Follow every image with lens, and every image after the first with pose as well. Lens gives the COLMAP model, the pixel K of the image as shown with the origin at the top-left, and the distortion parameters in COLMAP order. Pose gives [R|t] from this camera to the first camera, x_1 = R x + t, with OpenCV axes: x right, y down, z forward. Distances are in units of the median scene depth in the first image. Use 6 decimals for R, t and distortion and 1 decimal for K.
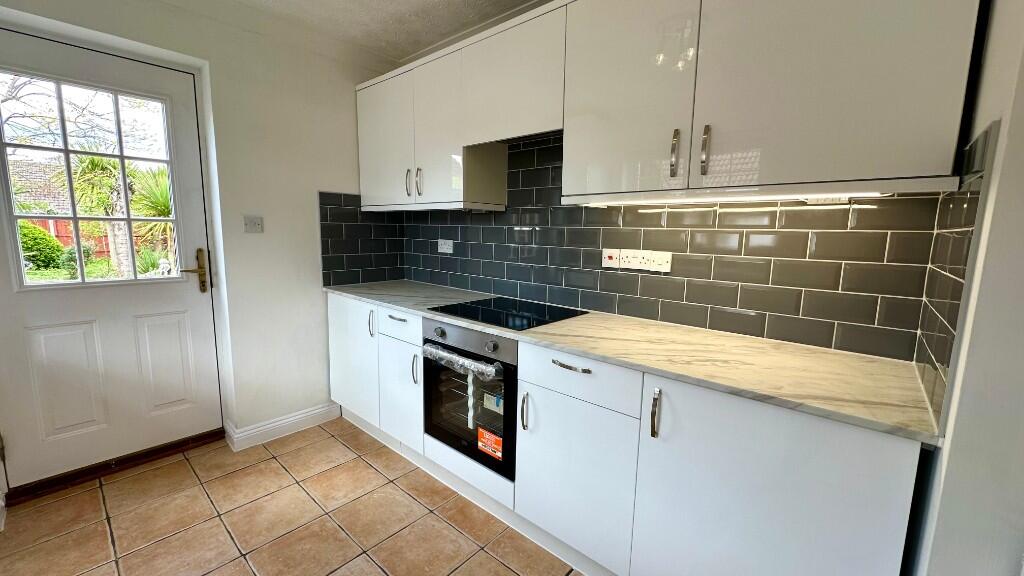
lens RADIAL K [[408.2, 0, 510.5], [0, 408.2, 289.1], [0, 0, 1]] dist [-0.002553, 0.000071]
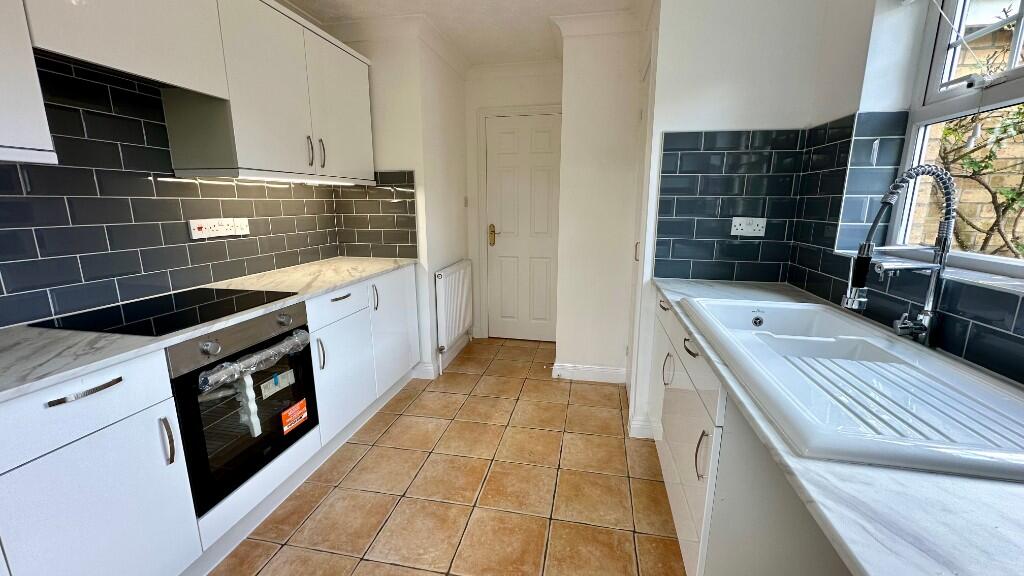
lens RADIAL K [[408.2, 0, 512.7], [0, 408.2, 286.2], [0, 0, 1]] dist [-0.002553, 0.000071]
pose [[-0.503955, -0.193979, 0.841666, -1.107440], [0.111894, 0.951581, 0.286309, -0.156774], [-0.856452, 0.238464, -0.457849, 0.919828]]
